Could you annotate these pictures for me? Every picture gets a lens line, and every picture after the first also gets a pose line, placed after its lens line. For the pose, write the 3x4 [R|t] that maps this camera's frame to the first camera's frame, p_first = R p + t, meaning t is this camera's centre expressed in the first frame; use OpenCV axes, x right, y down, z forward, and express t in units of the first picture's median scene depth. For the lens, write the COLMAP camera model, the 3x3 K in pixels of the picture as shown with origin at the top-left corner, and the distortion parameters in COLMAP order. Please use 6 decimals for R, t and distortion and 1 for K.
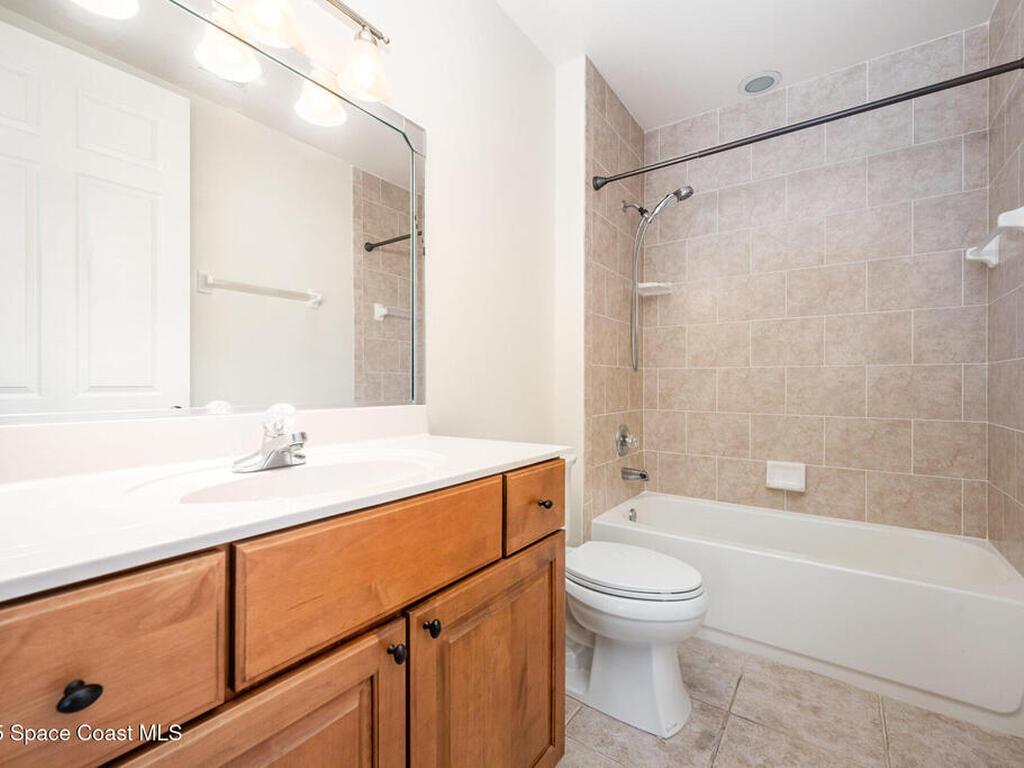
lens RADIAL K [[458.6, 0, 508.9], [0, 458.6, 384.8], [0, 0, 1]] dist [0.001462, -0.000681]
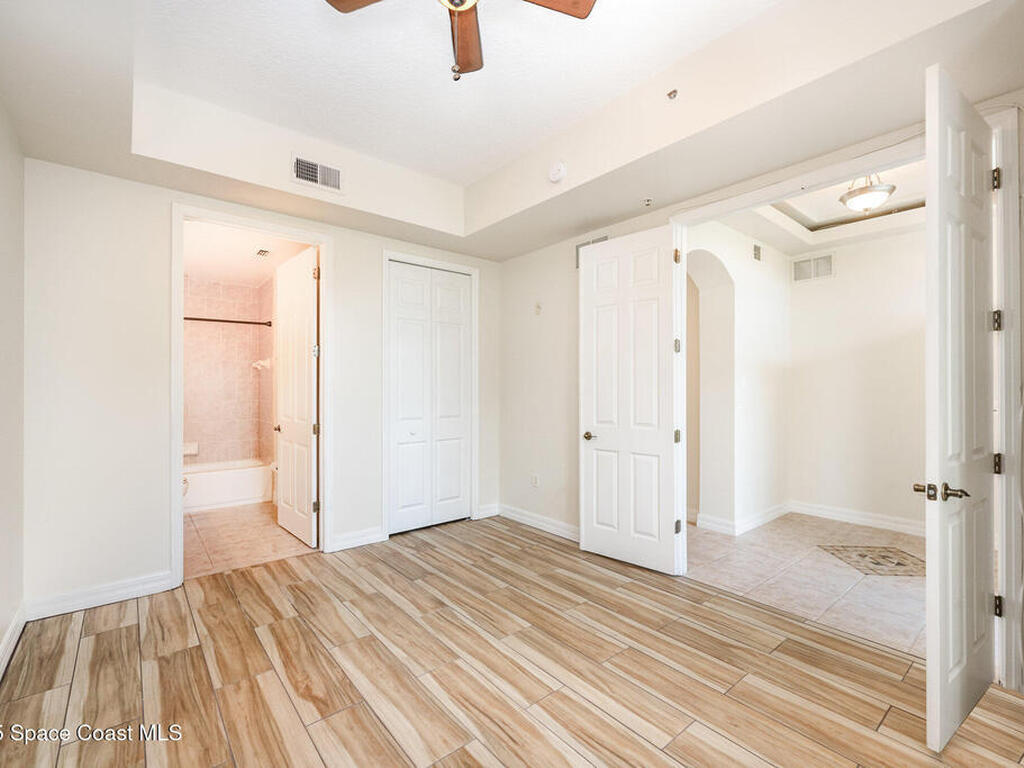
lens RADIAL K [[458.6, 0, 508.9], [0, 458.6, 388.1], [0, 0, 1]] dist [0.001462, -0.000681]
pose [[0.229090, 0.004447, 0.973395, -1.414085], [0.003867, 0.999978, -0.005479, -0.096991], [-0.973398, 0.005019, 0.229068, -1.210504]]
